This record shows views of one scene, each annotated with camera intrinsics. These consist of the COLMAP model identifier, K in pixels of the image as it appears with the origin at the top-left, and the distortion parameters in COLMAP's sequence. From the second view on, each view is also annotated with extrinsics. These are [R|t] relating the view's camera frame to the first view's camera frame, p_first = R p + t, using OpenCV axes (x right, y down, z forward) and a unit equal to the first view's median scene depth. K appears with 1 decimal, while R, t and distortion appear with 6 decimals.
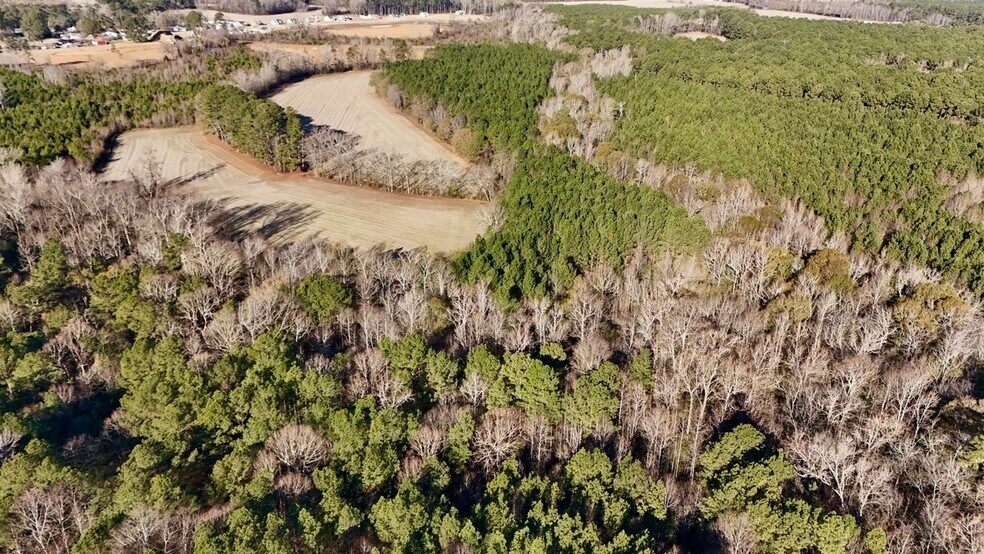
lens RADIAL K [[713.6, 0, 492.0], [0, 713.6, 277.0], [0, 0, 1]] dist [0.077827, -0.069295]
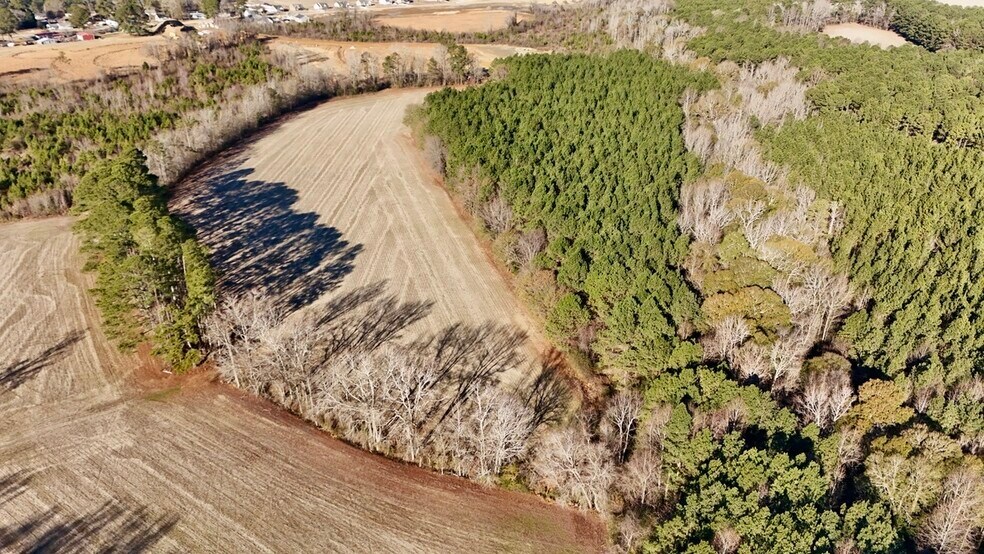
lens RADIAL K [[713.6, 0, 492.0], [0, 713.6, 277.0], [0, 0, 1]] dist [0.077827, -0.069295]
pose [[0.994234, 0.049004, -0.095377, -0.021857], [-0.045349, 0.998165, 0.040118, -0.192953], [0.097168, -0.035561, 0.994632, 0.421263]]
